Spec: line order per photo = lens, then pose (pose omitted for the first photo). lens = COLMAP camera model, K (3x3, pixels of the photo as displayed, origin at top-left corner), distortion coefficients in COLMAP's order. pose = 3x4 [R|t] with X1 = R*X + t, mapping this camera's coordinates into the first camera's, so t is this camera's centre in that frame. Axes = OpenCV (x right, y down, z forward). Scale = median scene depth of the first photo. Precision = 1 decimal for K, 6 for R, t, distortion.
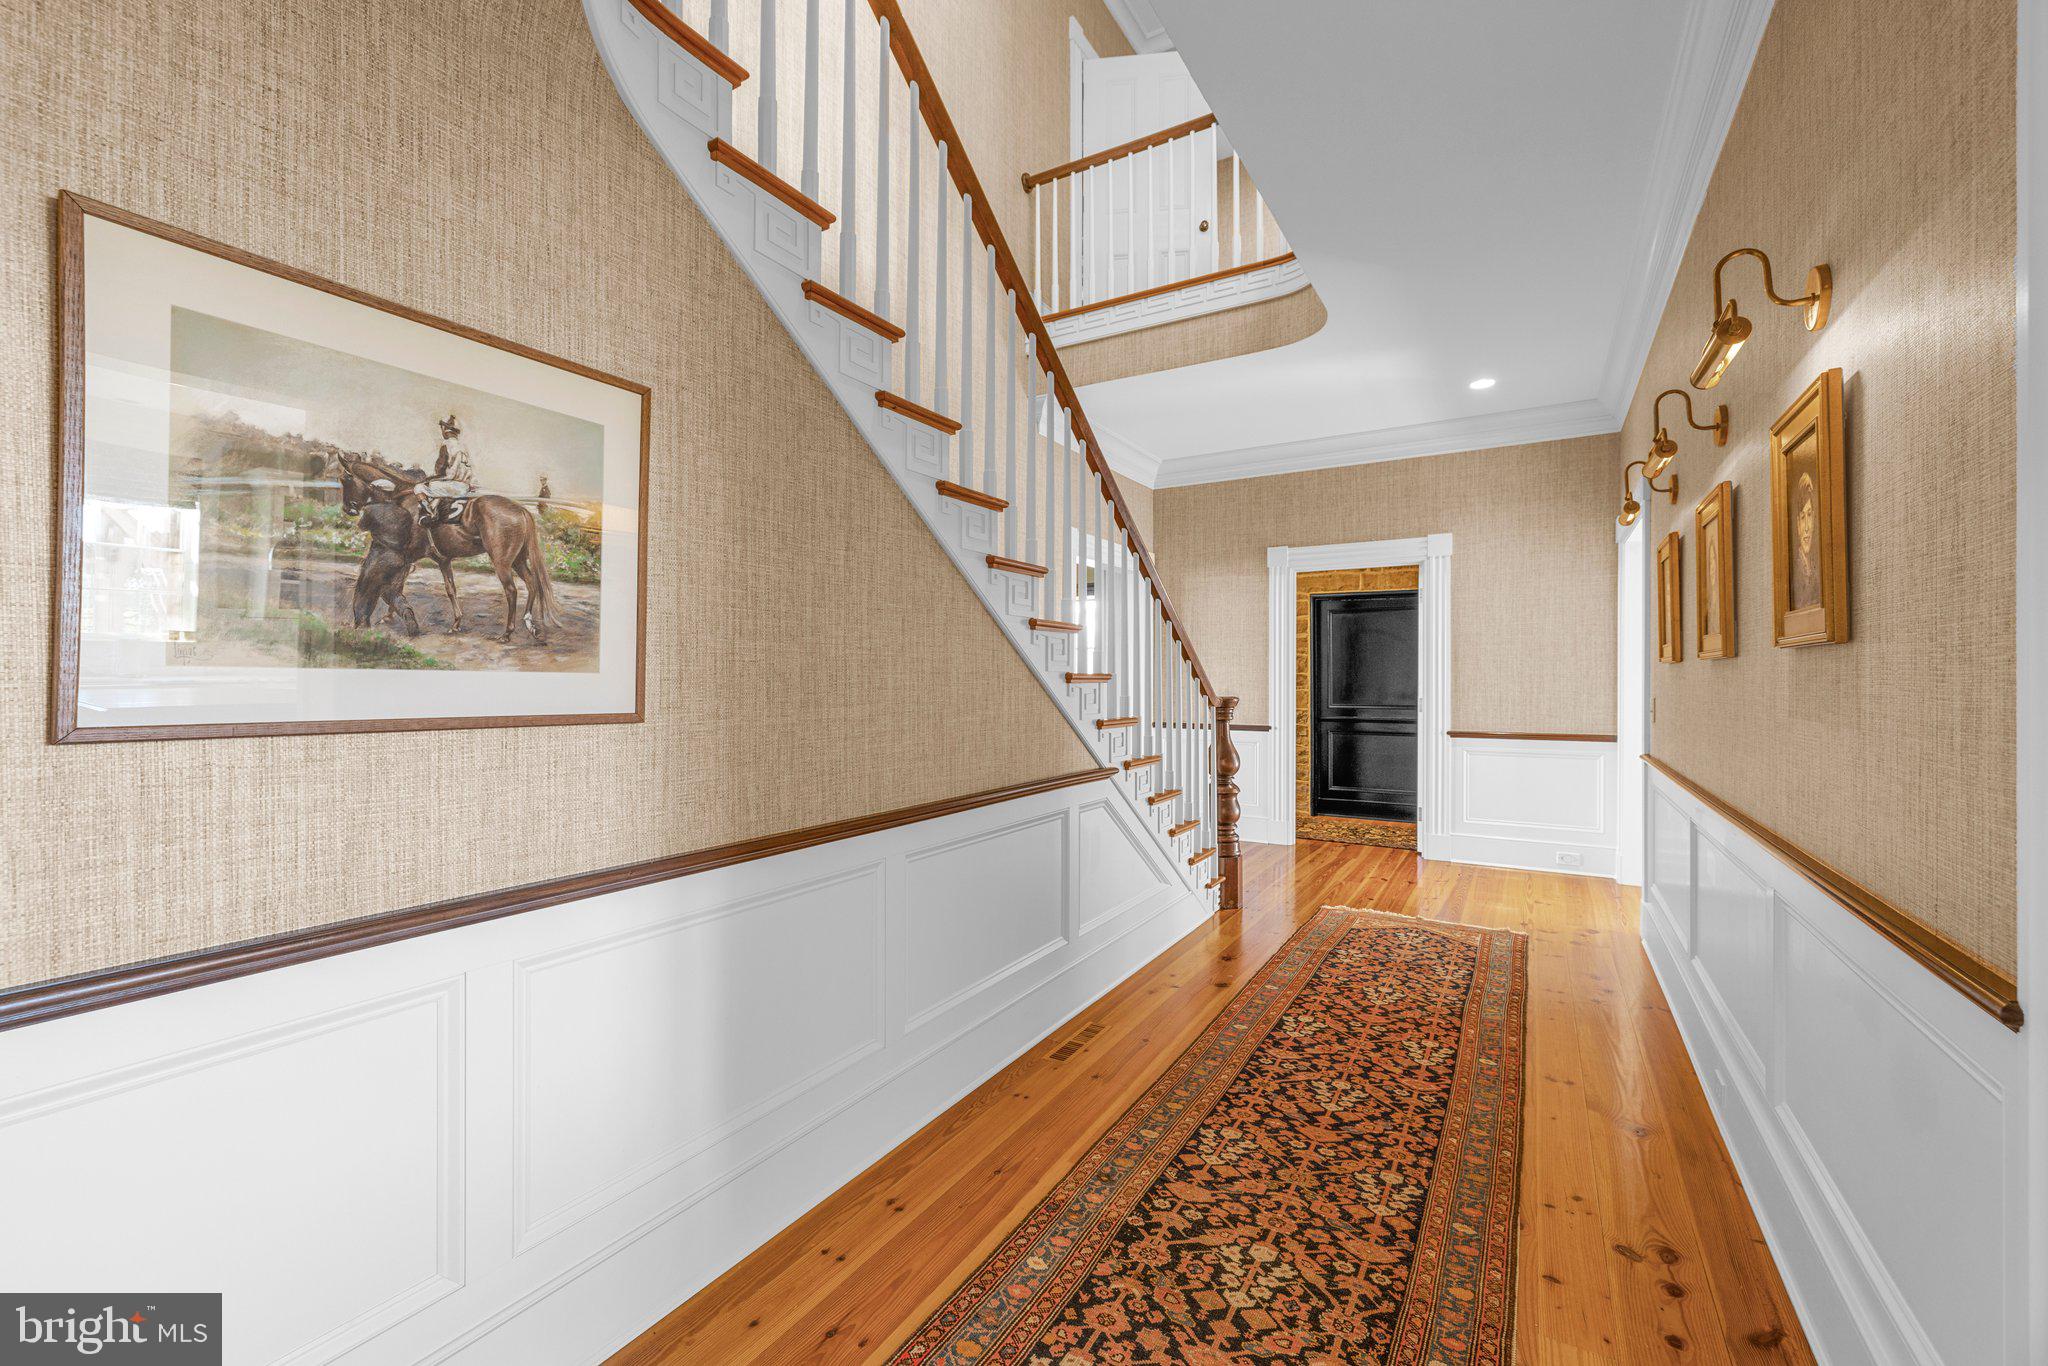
lens RADIAL K [[856.2, 0, 1014.2], [0, 856.2, 686.2], [0, 0, 1]] dist [0.012055, -0.000174]
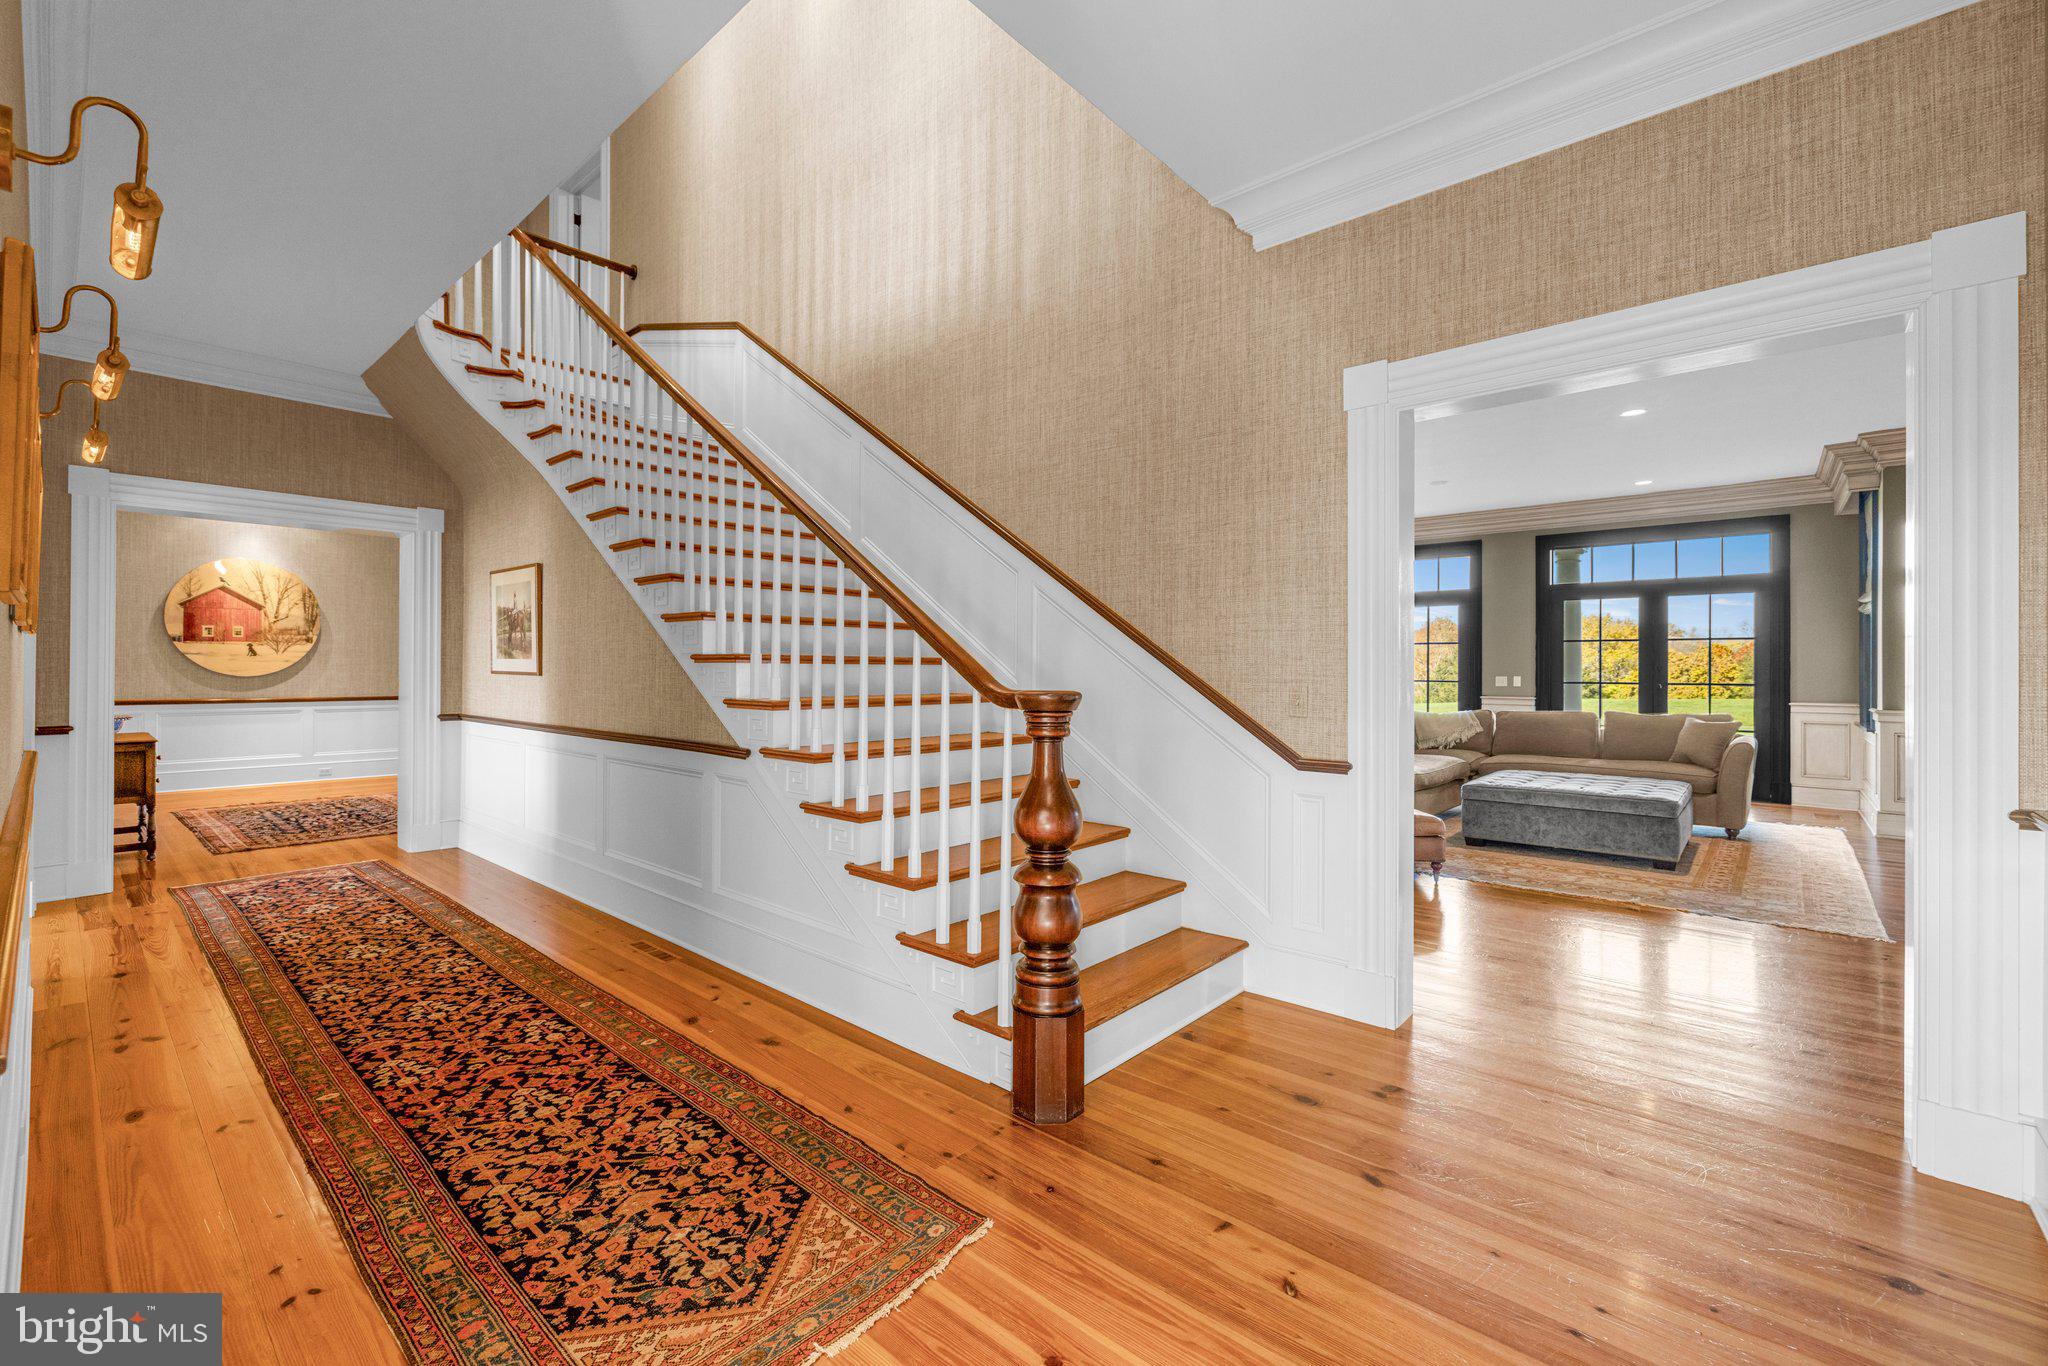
lens RADIAL K [[856.2, 0, 976.4], [0, 856.2, 671.1], [0, 0, 1]] dist [0.012055, -0.000174]
pose [[-0.204819, 0.001995, -0.978798, 1.222994], [-0.009701, 0.999945, 0.004068, -0.000398], [0.978752, 0.010329, -0.204788, 1.749959]]
